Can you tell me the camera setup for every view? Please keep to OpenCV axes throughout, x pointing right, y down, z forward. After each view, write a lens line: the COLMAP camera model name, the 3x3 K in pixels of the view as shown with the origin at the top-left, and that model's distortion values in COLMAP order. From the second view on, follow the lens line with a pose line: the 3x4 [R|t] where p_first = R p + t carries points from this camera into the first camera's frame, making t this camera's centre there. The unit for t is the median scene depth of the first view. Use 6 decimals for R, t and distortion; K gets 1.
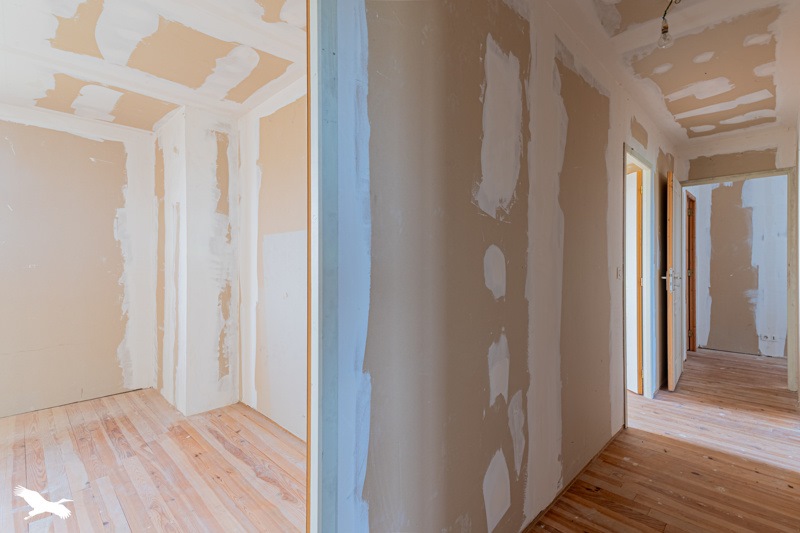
lens RADIAL K [[379.1, 0, 399.2], [0, 379.1, 262.9], [0, 0, 1]] dist [0.028158, -0.005095]
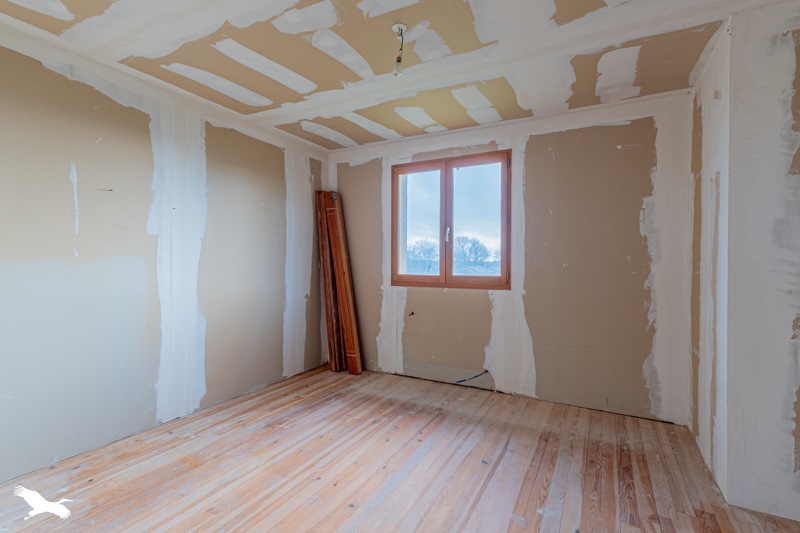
lens RADIAL K [[379.1, 0, 403.5], [0, 379.1, 263.8], [0, 0, 1]] dist [0.028158, -0.005095]
pose [[0.294323, 0.006804, -0.955682, -0.093108], [-0.005041, 0.999972, 0.005567, 0.001115], [0.955693, 0.003179, 0.294349, 0.272190]]
